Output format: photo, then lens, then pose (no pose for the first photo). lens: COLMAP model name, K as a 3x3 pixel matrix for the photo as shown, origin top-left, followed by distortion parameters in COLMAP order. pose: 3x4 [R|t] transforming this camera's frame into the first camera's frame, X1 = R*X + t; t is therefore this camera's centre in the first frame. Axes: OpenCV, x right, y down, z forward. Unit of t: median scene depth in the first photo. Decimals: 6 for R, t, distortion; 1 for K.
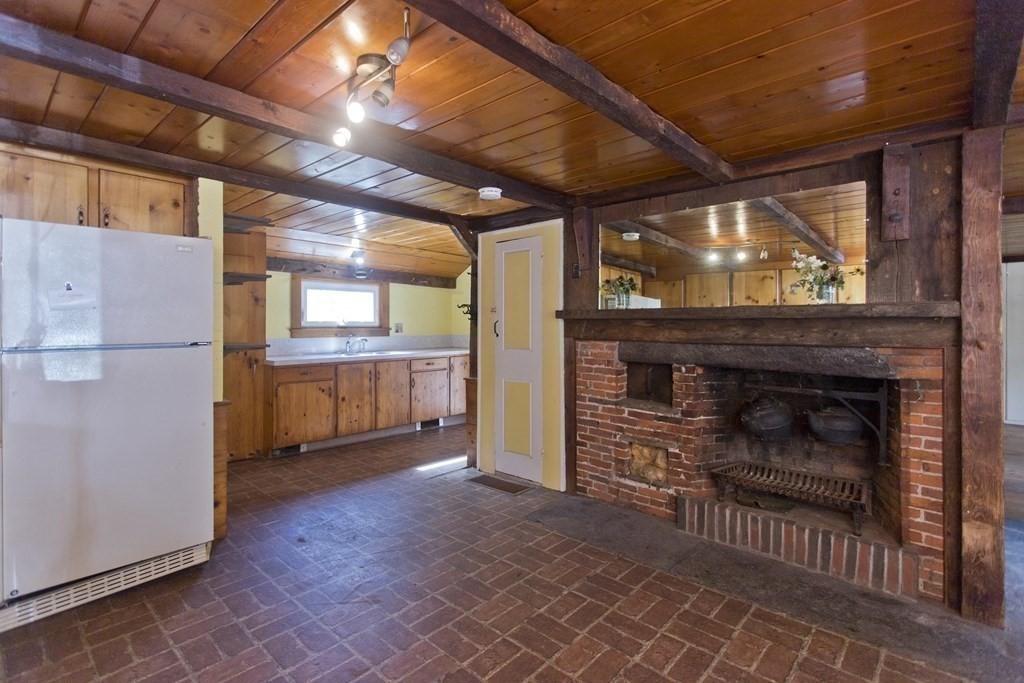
lens RADIAL K [[496.7, 0, 493.1], [0, 496.7, 307.5], [0, 0, 1]] dist [0.001848, -0.000357]
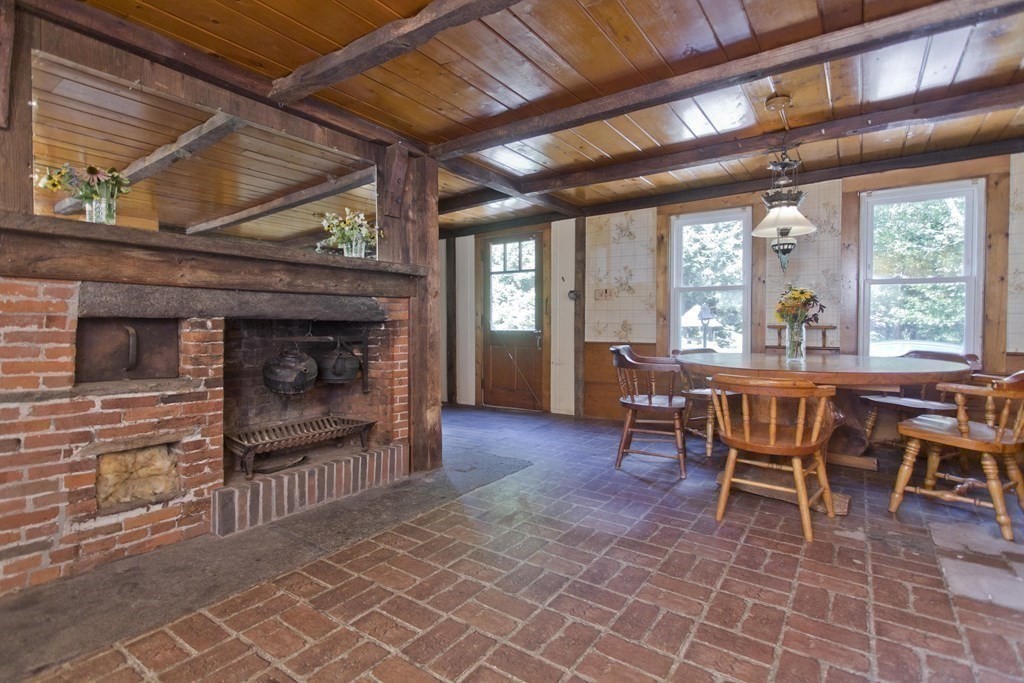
lens RADIAL K [[489.3, 0, 519.8], [0, 489.3, 329.5], [0, 0, 1]] dist [0.001922, 0.000565]
pose [[-0.156561, -0.007624, 0.987639, -0.556548], [-0.029783, 0.999552, 0.002994, 0.160290], [-0.987219, -0.028946, -0.156718, 0.906937]]
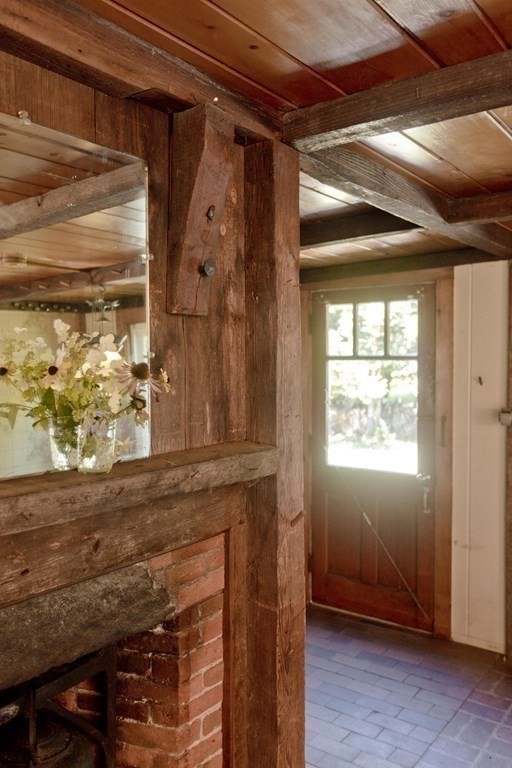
lens RADIAL K [[642.5, 0, 256.0], [0, 642.5, 384.0], [0, 0, 1]] dist [0.035105, -0.000682]
pose [[-0.103336, -0.034346, 0.994053, 0.223918], [-0.042490, 0.998644, 0.030088, -0.098137], [-0.993739, -0.039129, -0.104655, 1.053733]]
